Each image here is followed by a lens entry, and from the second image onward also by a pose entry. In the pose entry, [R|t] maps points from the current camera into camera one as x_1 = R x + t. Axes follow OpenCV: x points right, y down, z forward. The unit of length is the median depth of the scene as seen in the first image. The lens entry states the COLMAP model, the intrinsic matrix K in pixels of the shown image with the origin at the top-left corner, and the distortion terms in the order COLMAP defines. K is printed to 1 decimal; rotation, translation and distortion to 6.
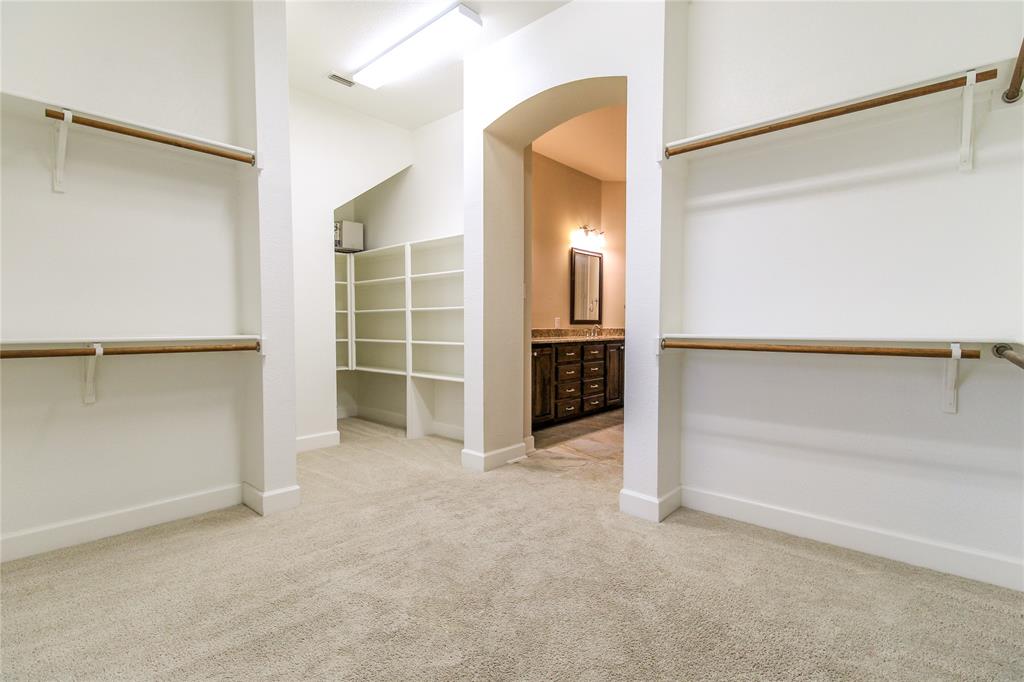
lens RADIAL K [[477.1, 0, 521.0], [0, 477.1, 340.1], [0, 0, 1]] dist [0.016303, -0.012662]
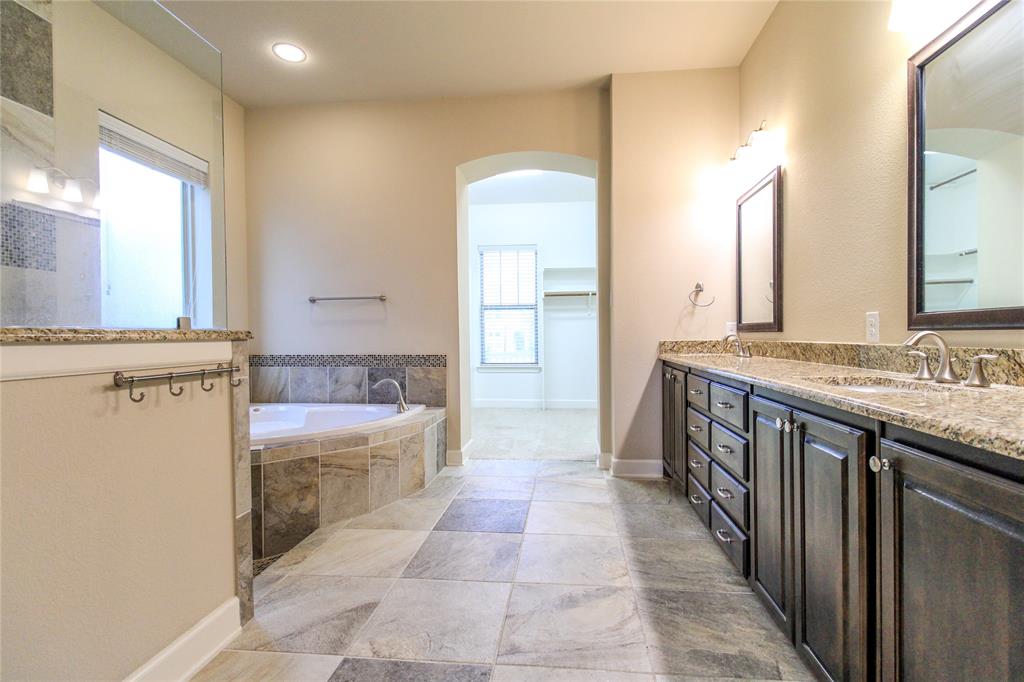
lens RADIAL K [[477.1, 0, 521.0], [0, 477.1, 340.1], [0, 0, 1]] dist [0.016303, -0.012662]
pose [[-0.810411, 0.012189, -0.585735, 0.530594], [-0.009398, 0.999384, 0.033799, -0.039562], [0.585786, 0.032896, -0.809798, 1.253174]]
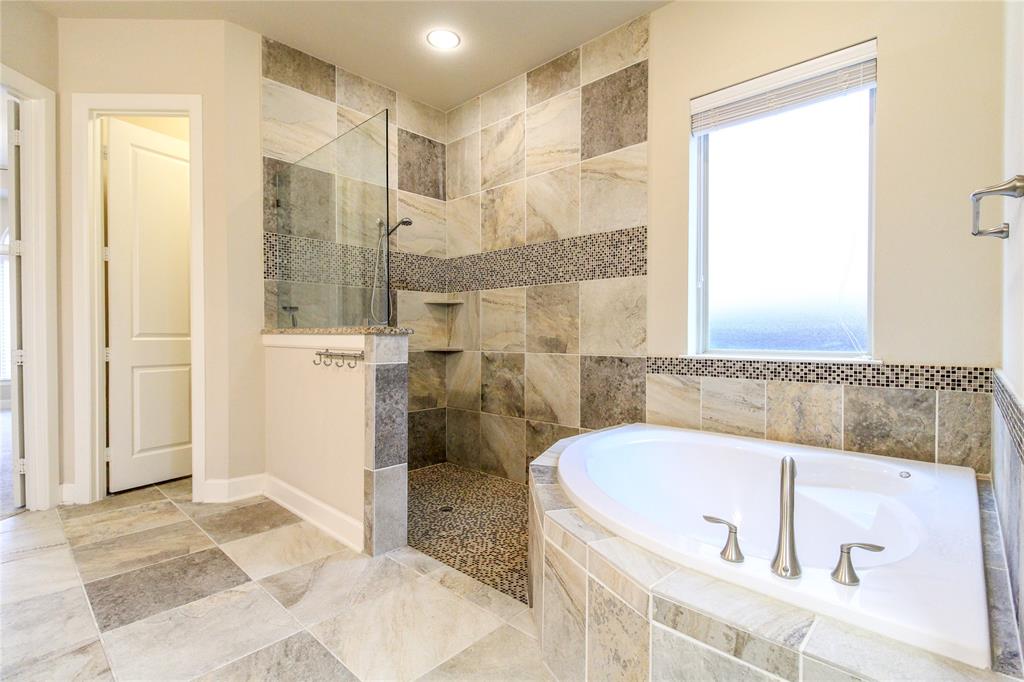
lens RADIAL K [[483.0, 0, 530.4], [0, 483.0, 341.3], [0, 0, 1]] dist [0.018574, -0.013678]
pose [[0.014081, -0.014379, 0.999797, 0.051376], [0.029898, 0.999456, 0.013953, -0.021536], [-0.999454, 0.029695, 0.014503, 0.706686]]
